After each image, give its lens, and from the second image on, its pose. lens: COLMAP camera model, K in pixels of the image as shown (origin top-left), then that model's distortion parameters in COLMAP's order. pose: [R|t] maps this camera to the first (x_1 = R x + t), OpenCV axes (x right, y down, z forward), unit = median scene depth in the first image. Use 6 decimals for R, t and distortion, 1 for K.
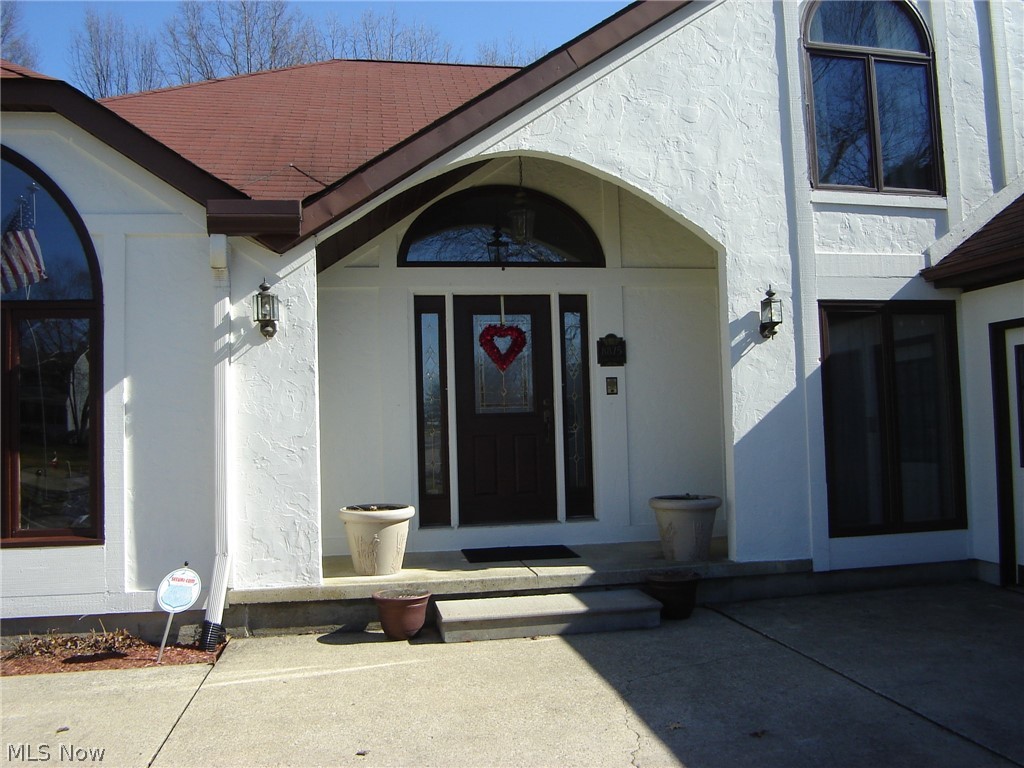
lens RADIAL K [[826.7, 0, 511.2], [0, 826.7, 371.3], [0, 0, 1]] dist [-0.090758, 0.019344]
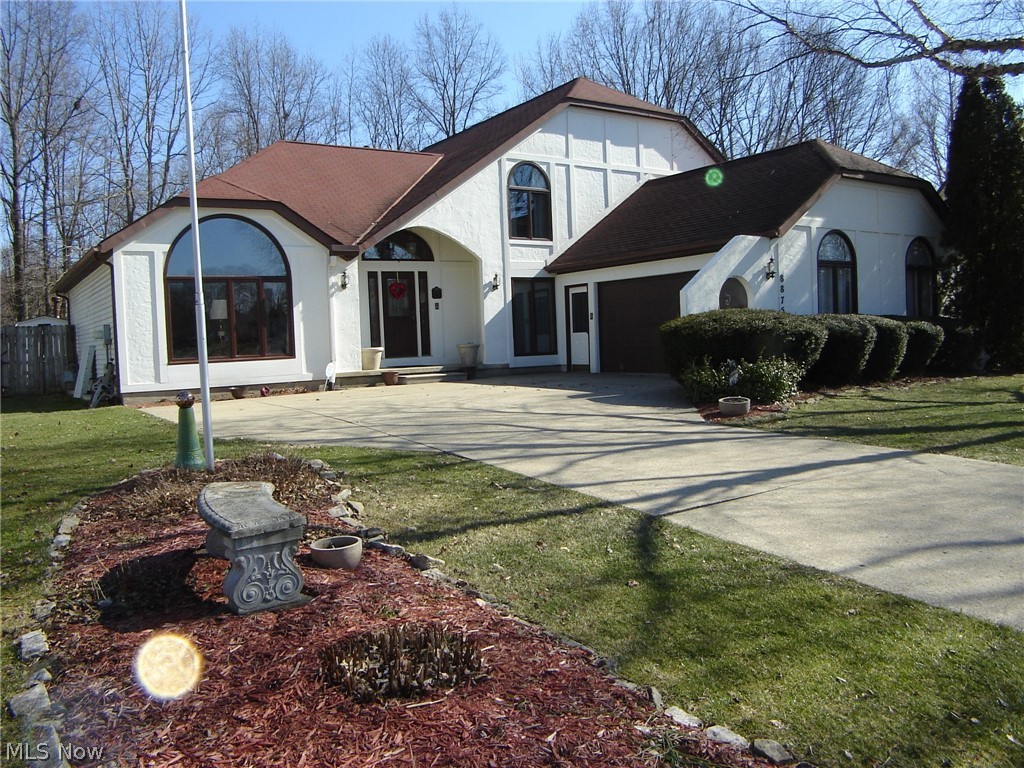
lens RADIAL K [[826.7, 0, 511.2], [0, 826.7, 371.3], [0, 0, 1]] dist [-0.090758, 0.019344]
pose [[0.918081, -0.026543, 0.395502, -0.824366], [-0.009122, 0.996077, 0.088024, -0.011106], [-0.396287, -0.084421, 0.914237, -1.785166]]
